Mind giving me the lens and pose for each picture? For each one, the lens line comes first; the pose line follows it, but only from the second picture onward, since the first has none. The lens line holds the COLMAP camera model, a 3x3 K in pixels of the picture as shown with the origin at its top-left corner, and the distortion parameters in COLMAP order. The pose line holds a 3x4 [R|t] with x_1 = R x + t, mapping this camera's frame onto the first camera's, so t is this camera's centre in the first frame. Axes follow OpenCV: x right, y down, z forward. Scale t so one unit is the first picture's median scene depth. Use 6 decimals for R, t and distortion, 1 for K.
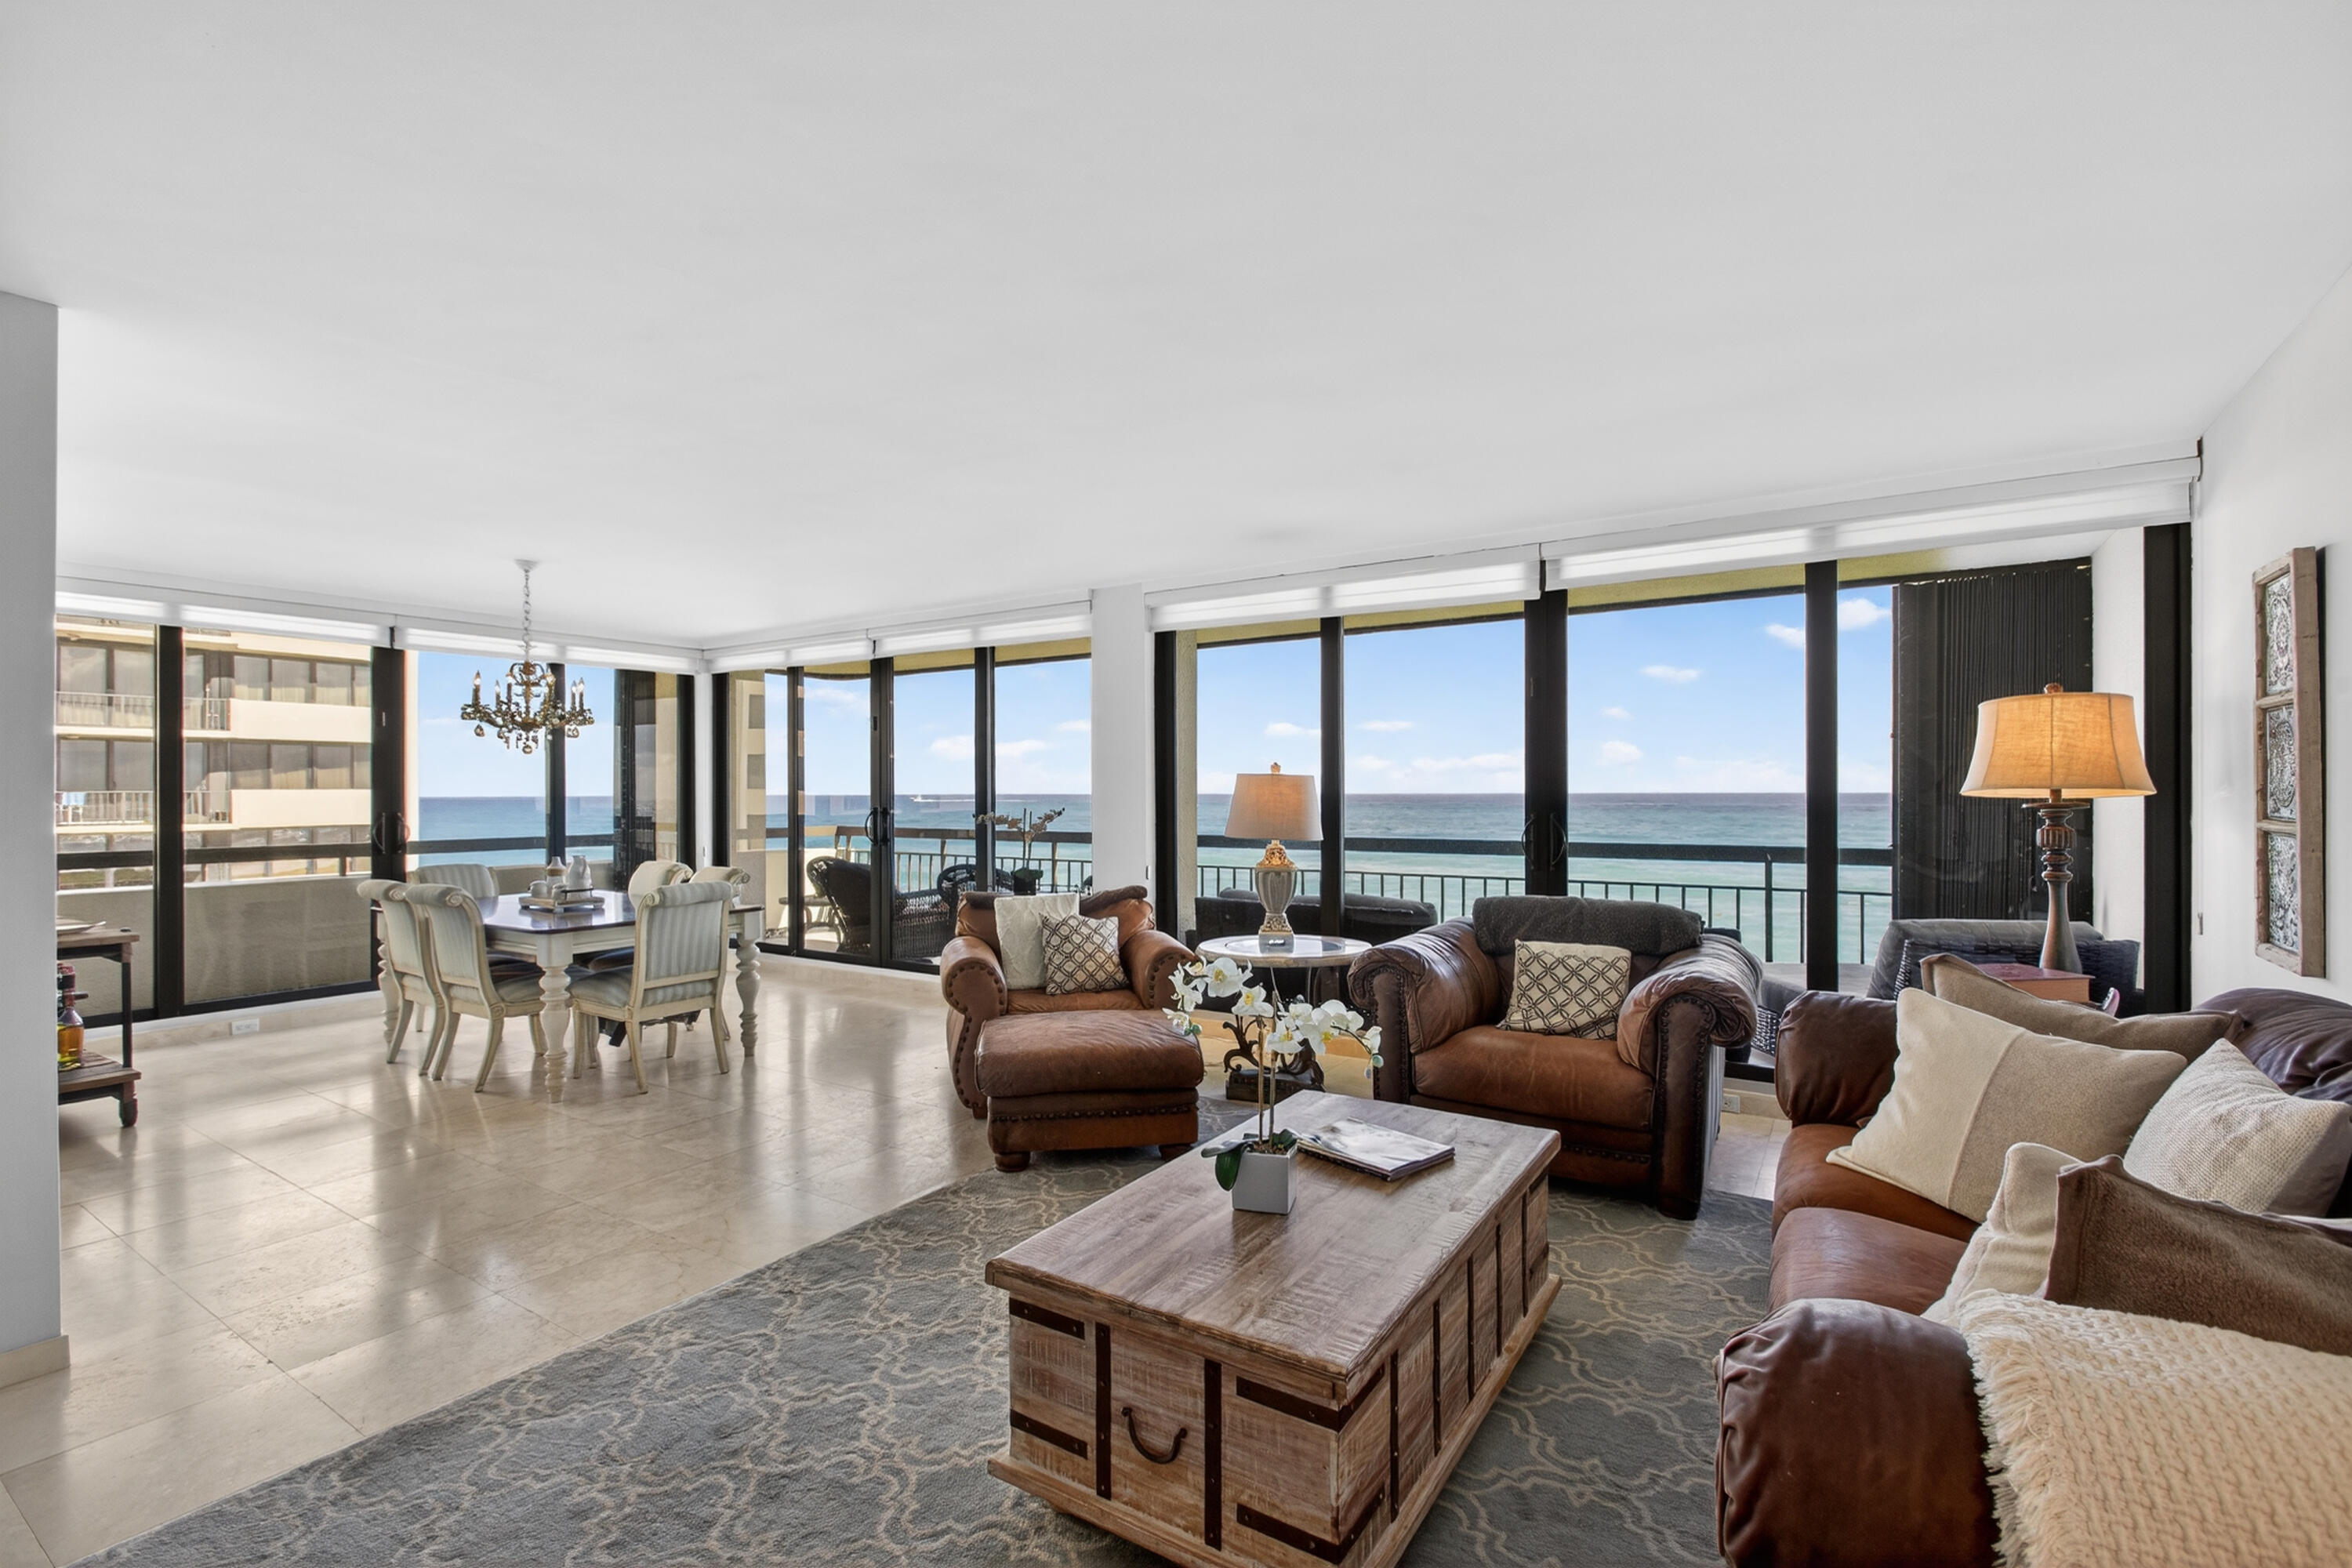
lens RADIAL K [[1056.1, 0, 1169.3], [0, 1056.1, 785.8], [0, 0, 1]] dist [-0.008844, 0.000745]
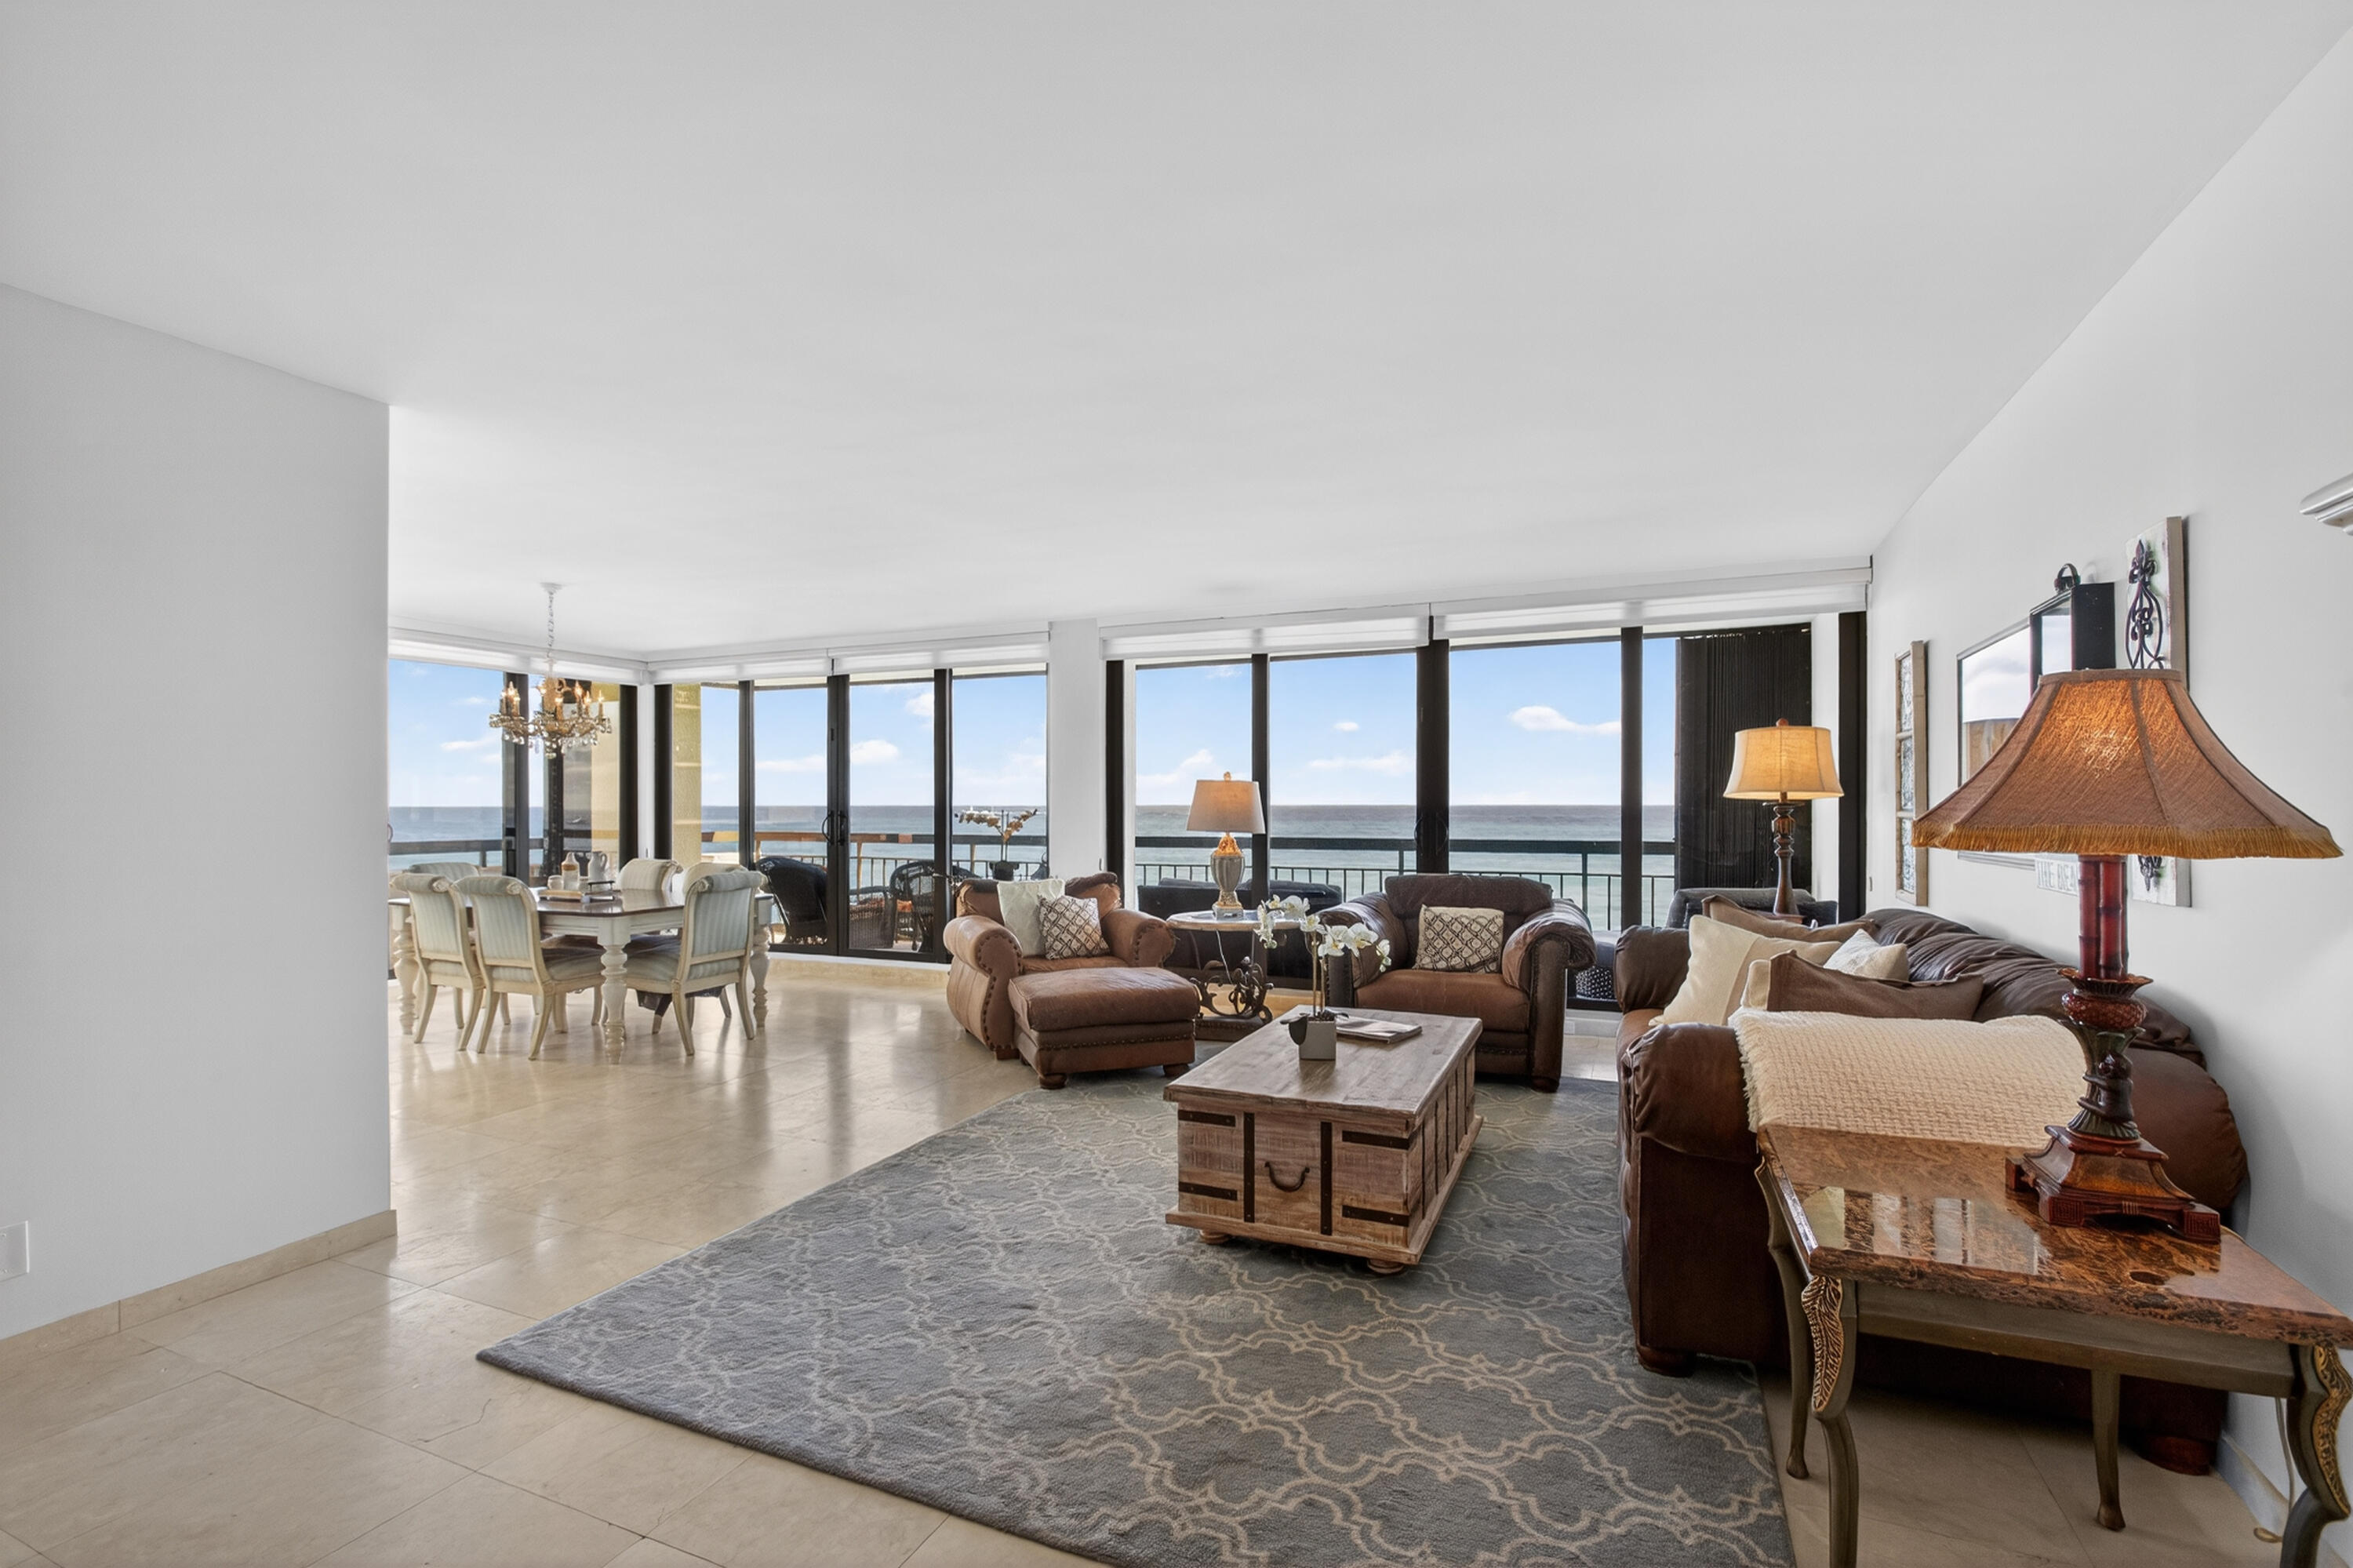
lens RADIAL K [[1064.9, 0, 1167.9], [0, 1064.9, 801.6], [0, 0, 1]] dist [-0.007834, 0.003414]
pose [[0.985875, 0.002598, 0.167462, -0.183692], [-0.002950, 0.999994, 0.001849, 0.011913], [-0.167456, -0.002317, 0.985877, -0.233189]]
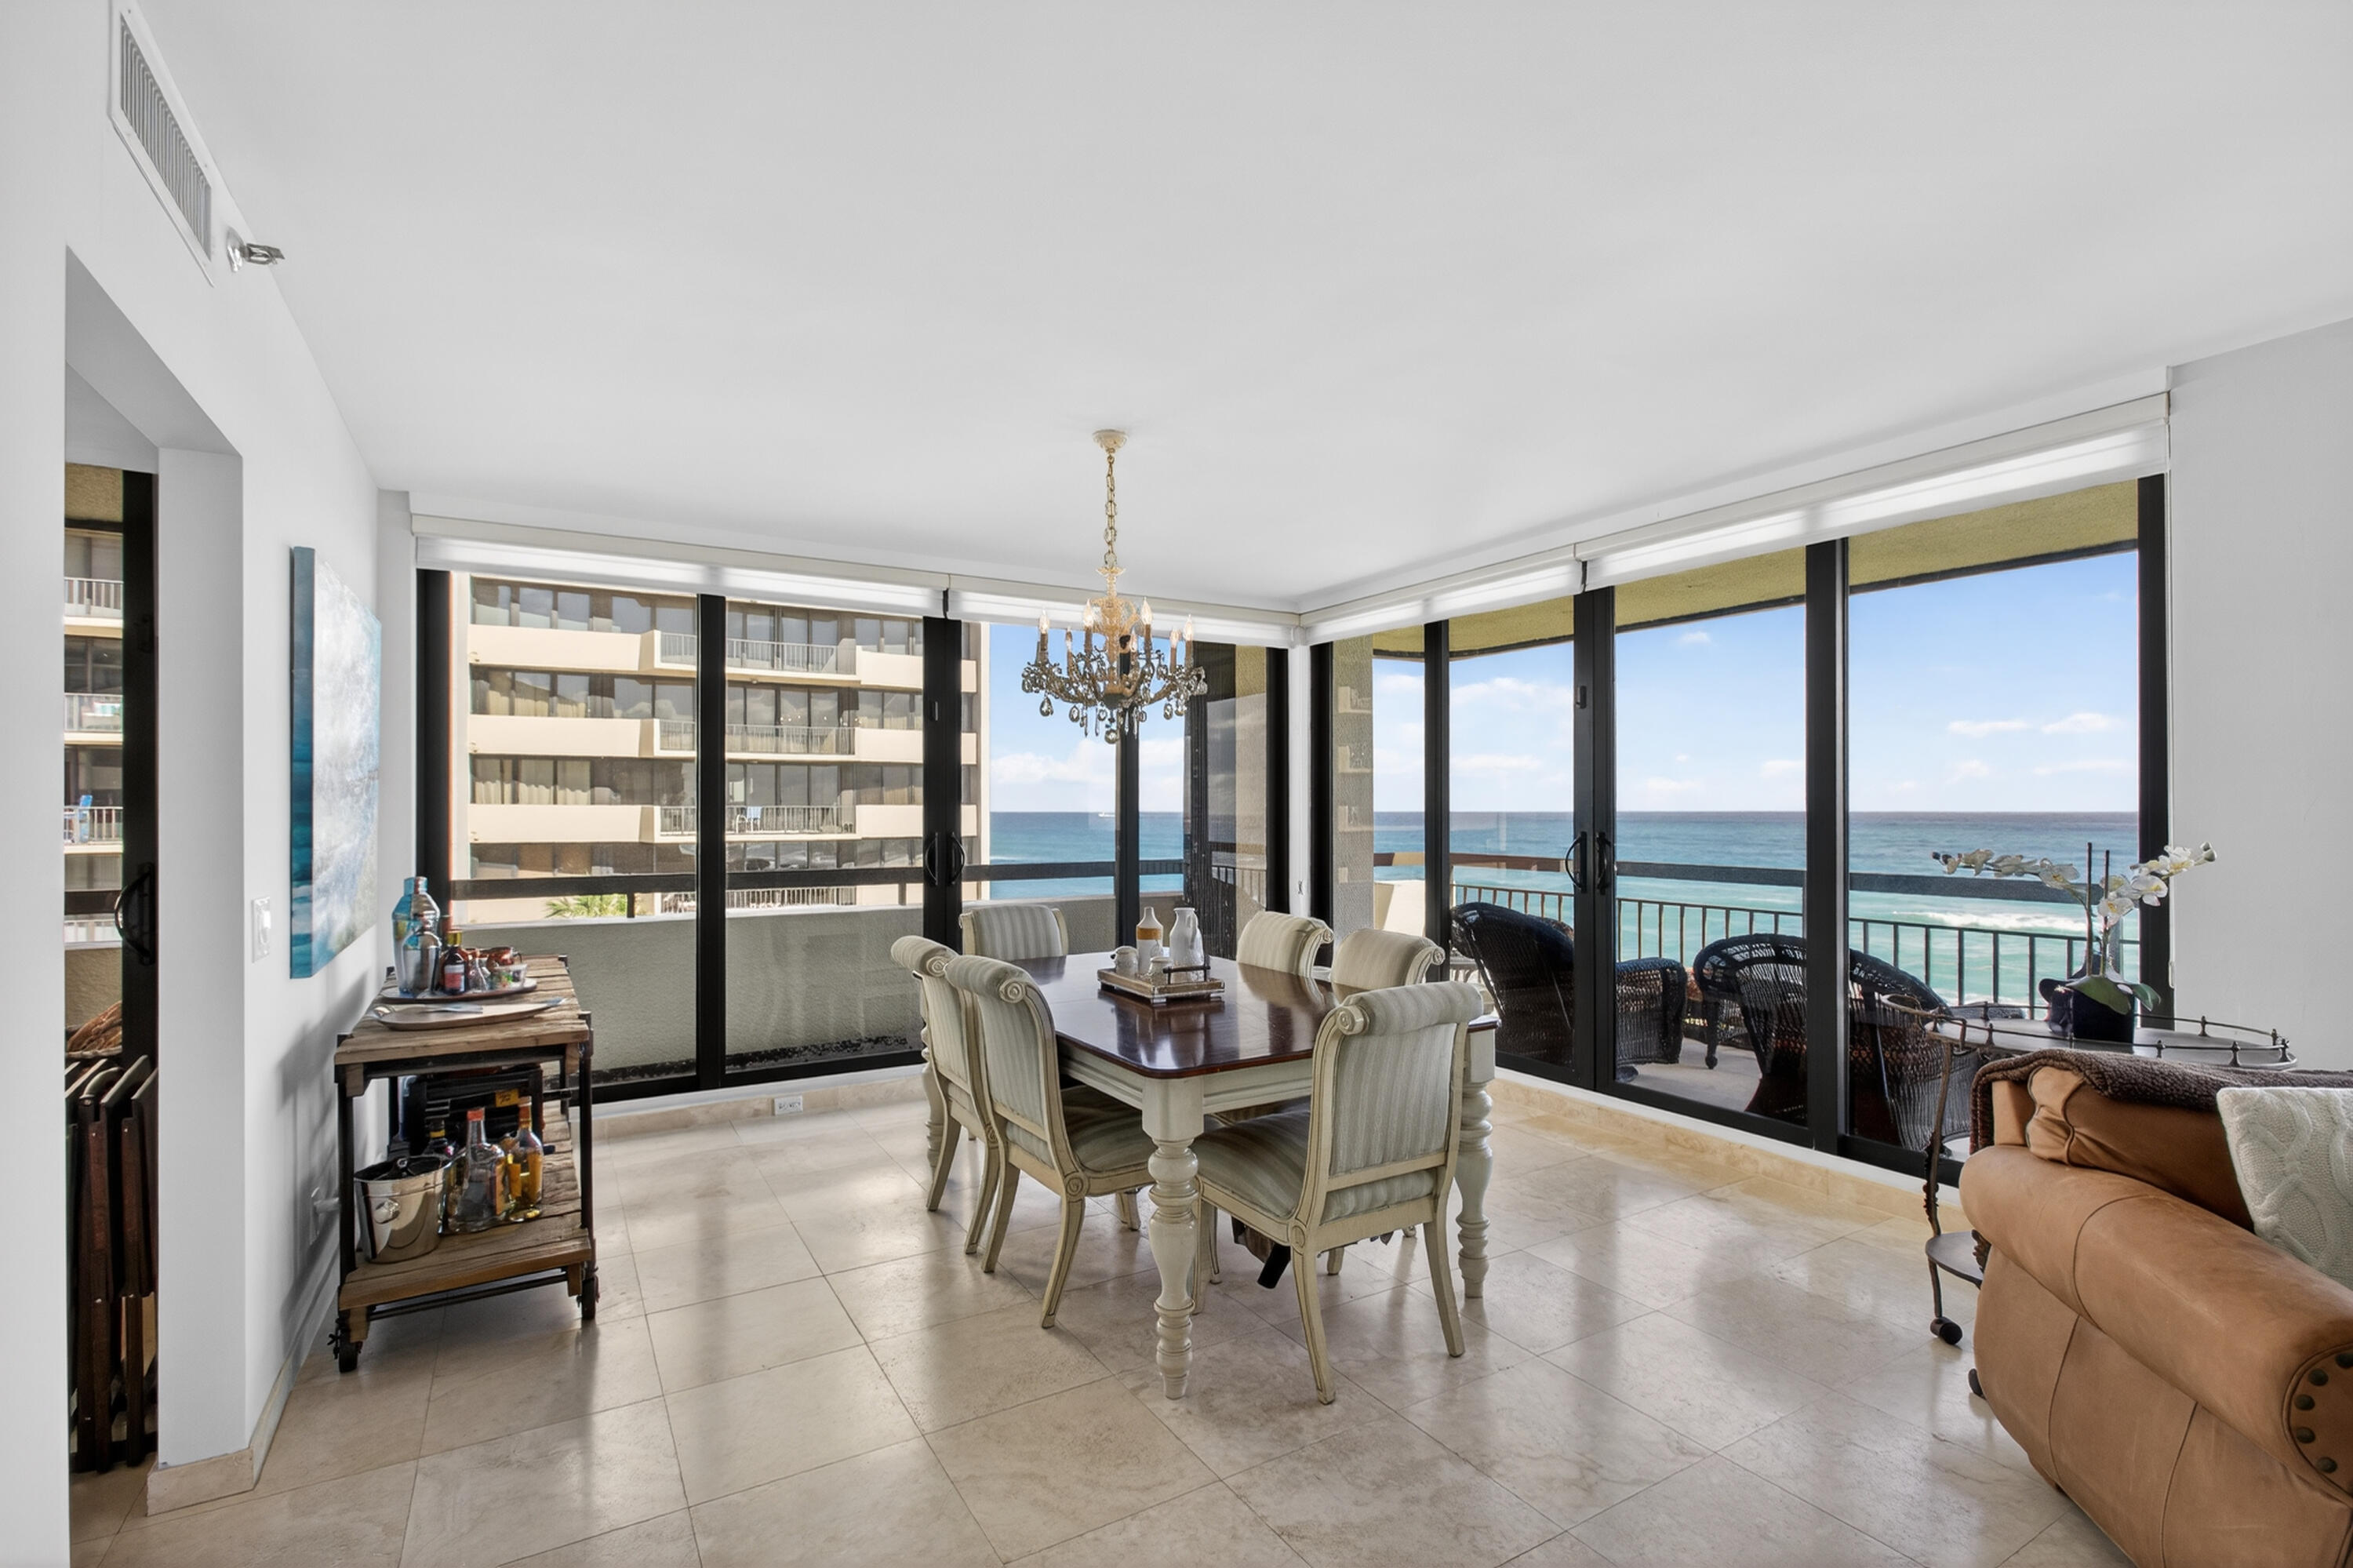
lens RADIAL K [[1056.6, 0, 1169.8], [0, 1056.6, 785.8], [0, 0, 1]] dist [-0.008844, 0.000745]
pose [[0.899421, -0.007508, -0.437019, -0.349786], [0.000845, 0.999880, -0.015440, 0.004725], [0.437082, 0.013518, 0.899320, 0.517683]]
